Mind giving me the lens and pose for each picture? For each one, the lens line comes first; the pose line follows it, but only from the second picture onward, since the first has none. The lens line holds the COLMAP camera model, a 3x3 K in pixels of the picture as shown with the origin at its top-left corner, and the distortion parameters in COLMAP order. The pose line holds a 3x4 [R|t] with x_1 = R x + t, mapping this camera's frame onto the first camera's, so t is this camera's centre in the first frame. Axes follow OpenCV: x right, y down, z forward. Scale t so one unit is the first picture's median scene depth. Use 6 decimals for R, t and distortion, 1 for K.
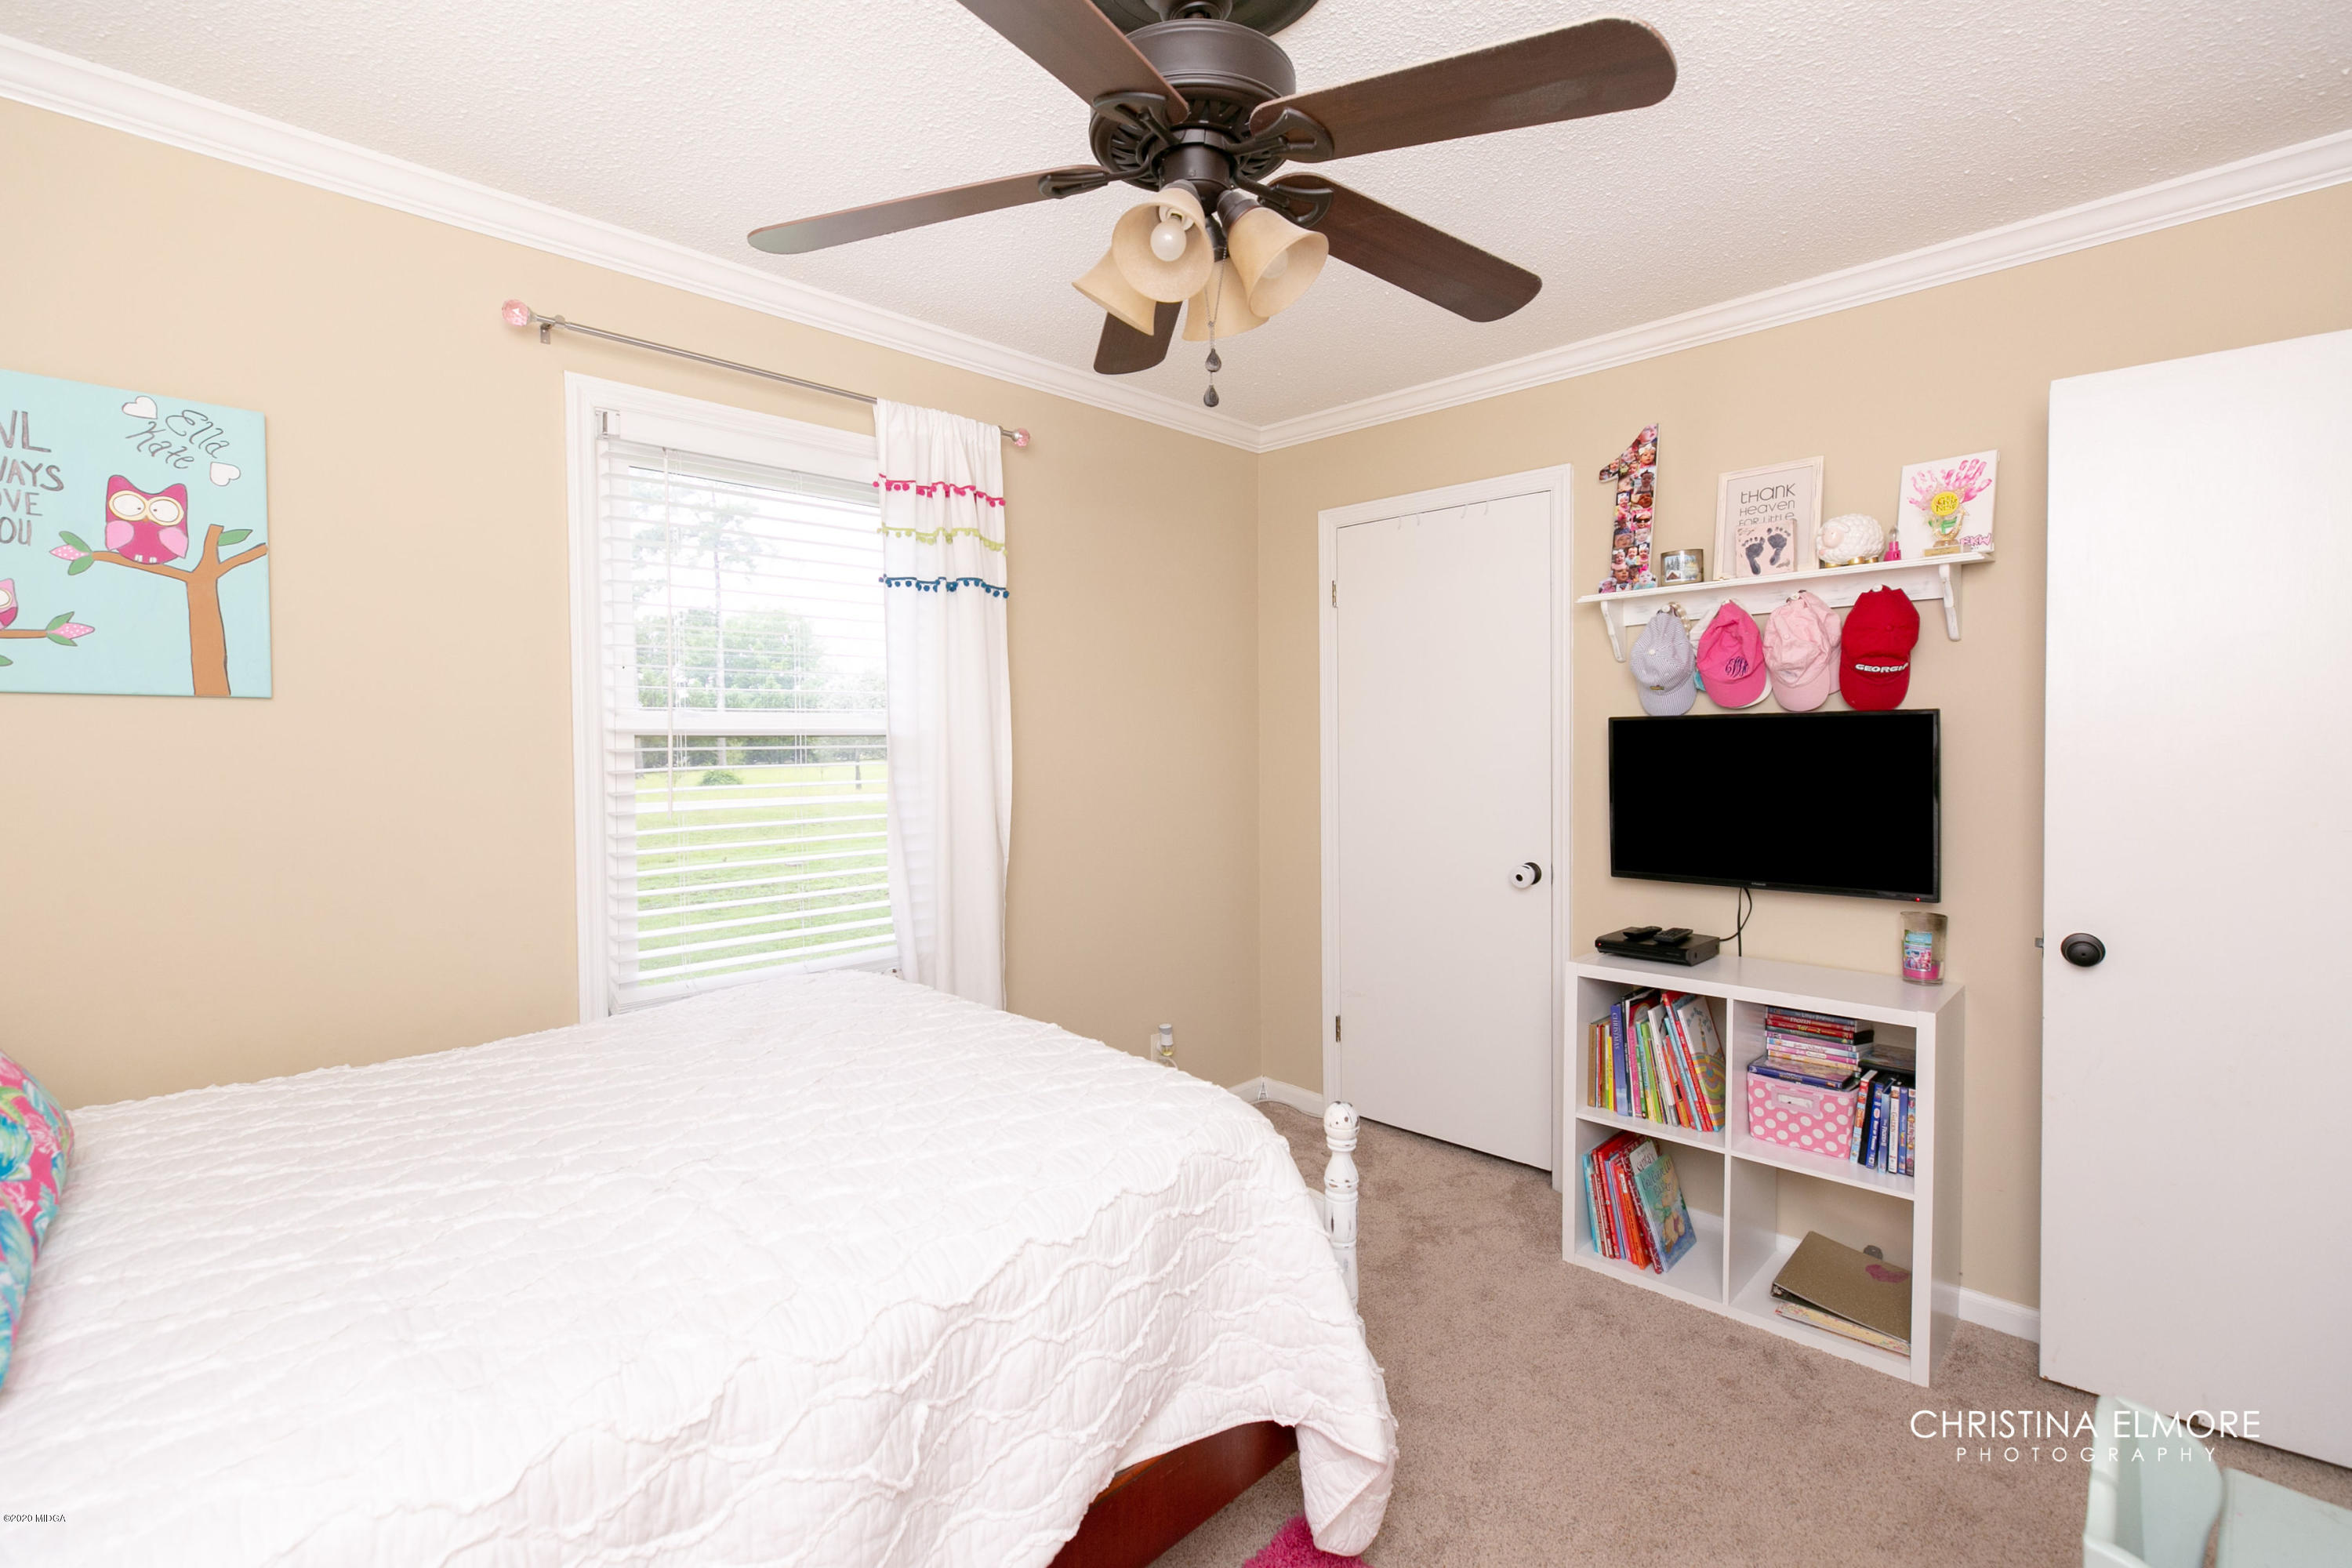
lens RADIAL K [[1076.1, 0, 1175.4], [0, 1076.1, 769.4], [0, 0, 1]] dist [0.003739, 0.000193]
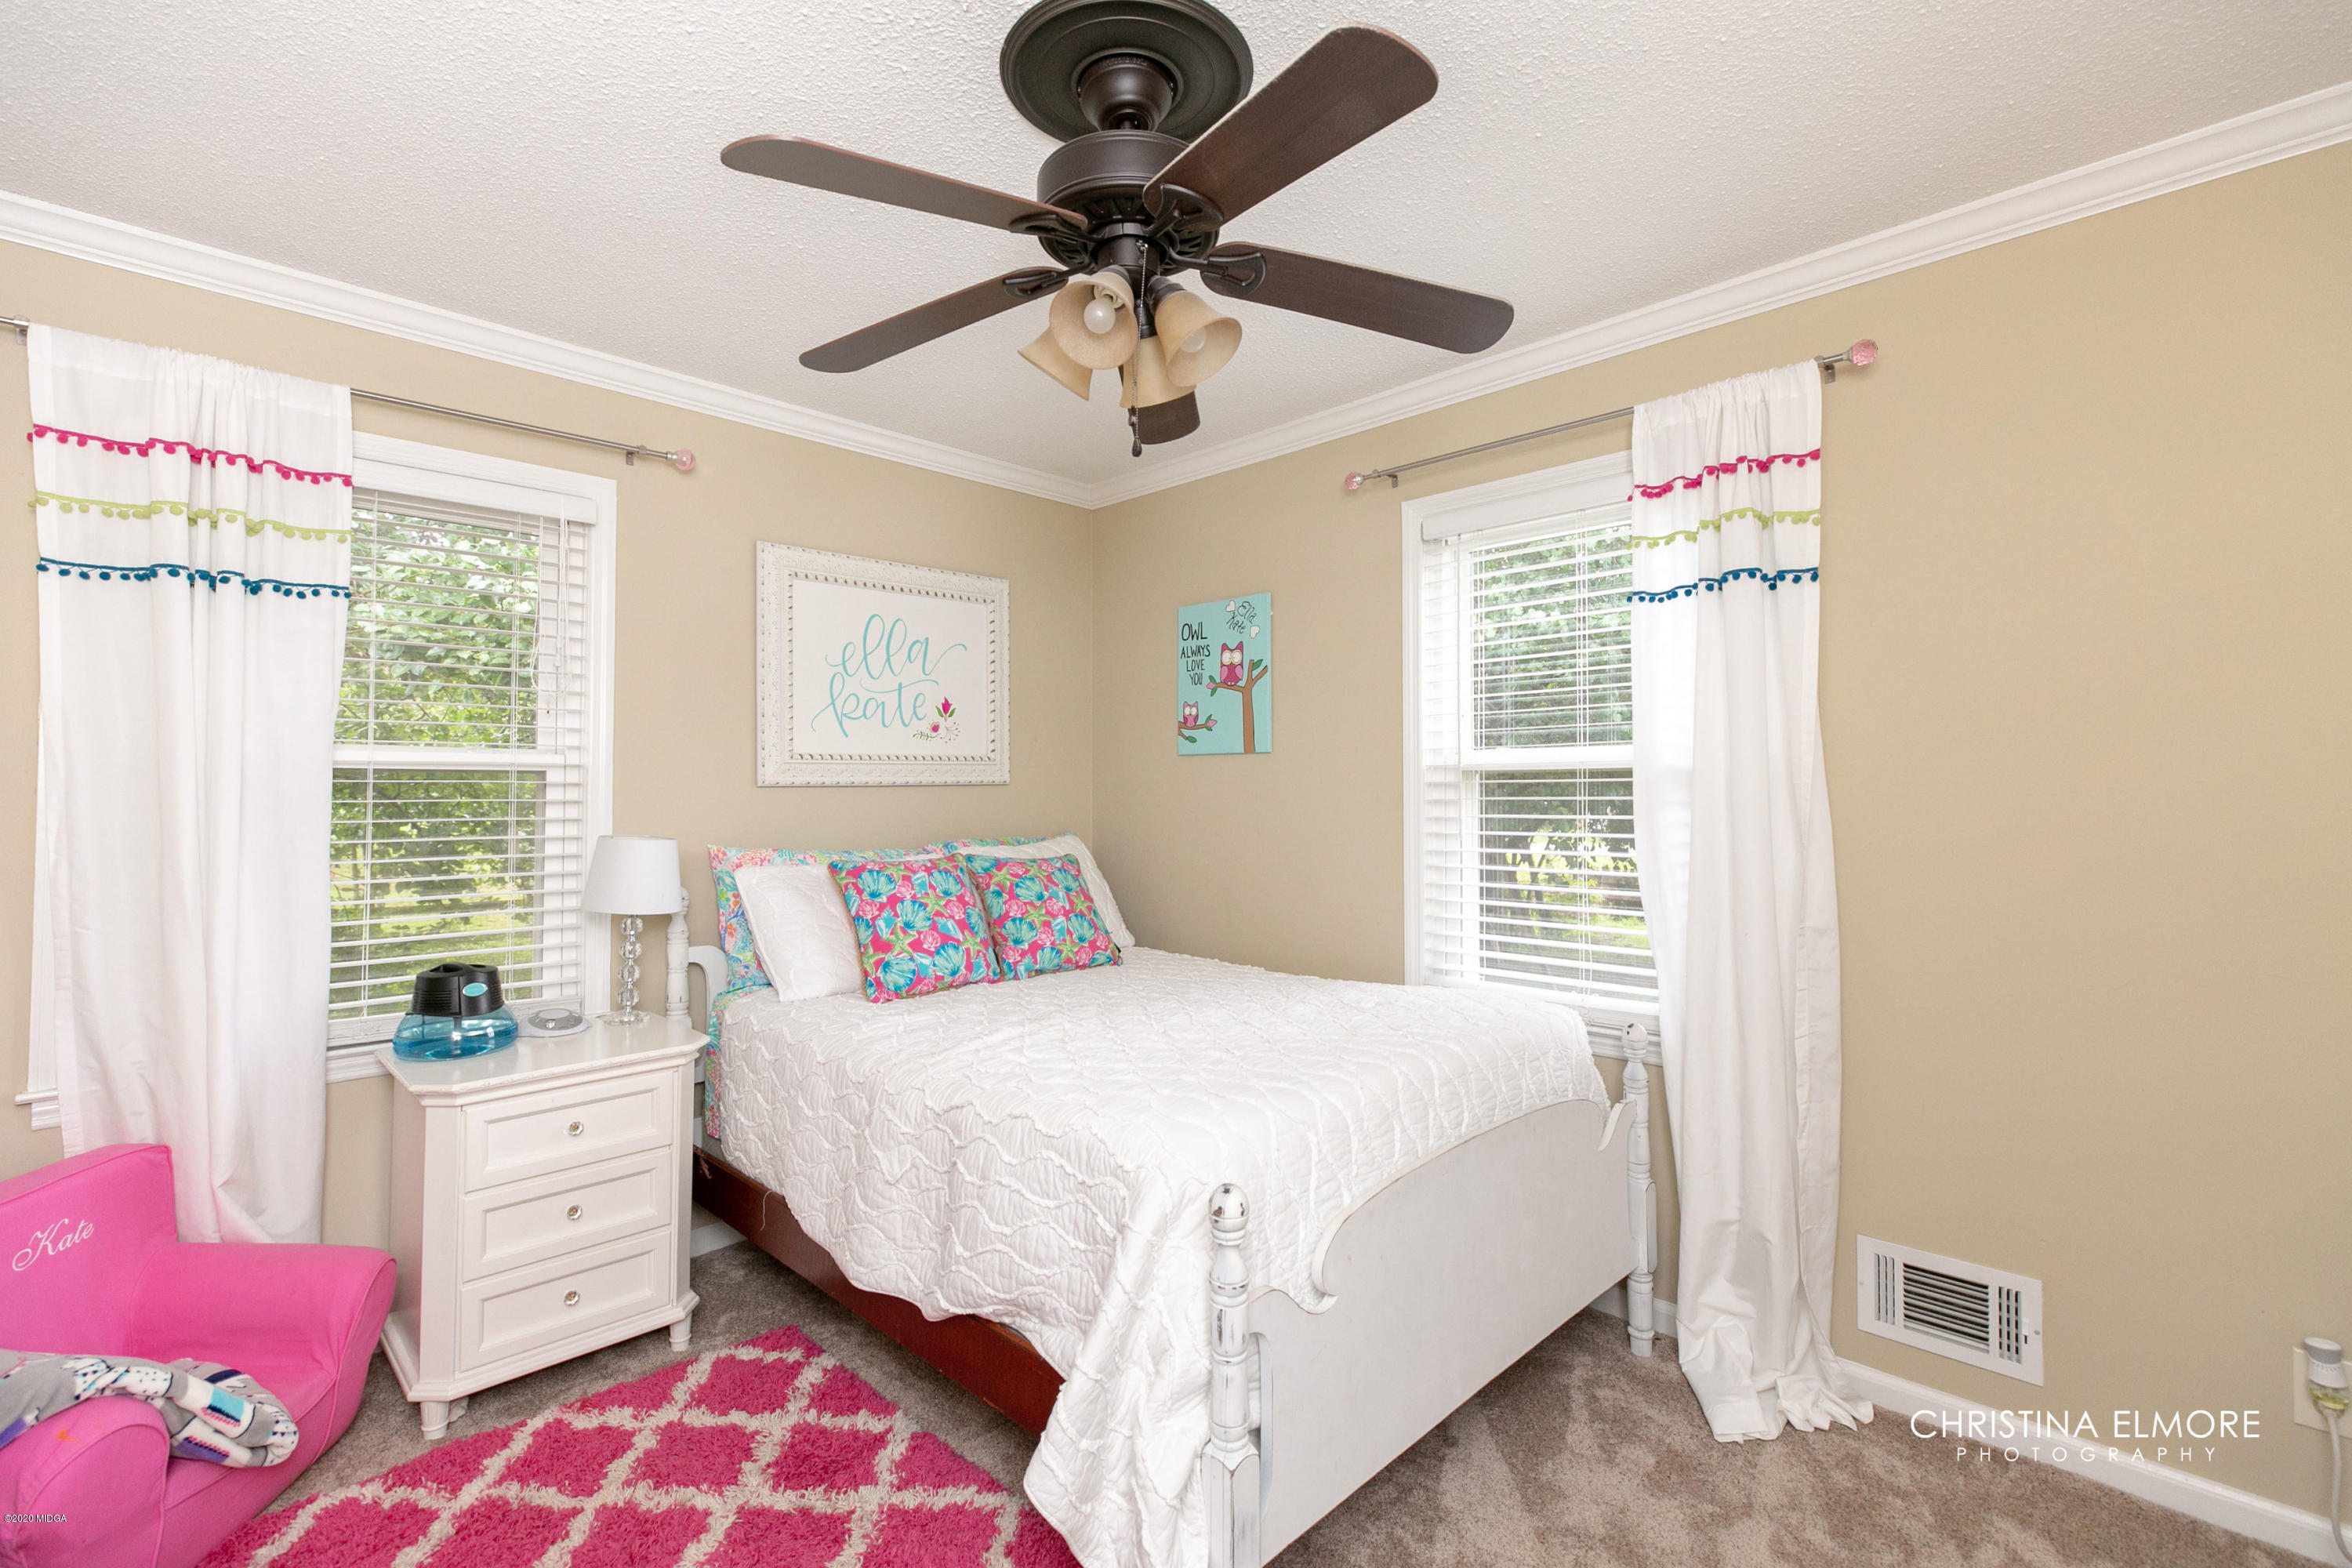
lens RADIAL K [[1053.1, 0, 1147.2], [0, 1053.1, 774.3], [0, 0, 1]] dist [0.003406, 0.000202]
pose [[-0.018497, -0.005200, -0.999815, 0.906042], [-0.020790, 0.999772, -0.004816, -0.018527], [0.999613, 0.020697, -0.018601, 0.853899]]
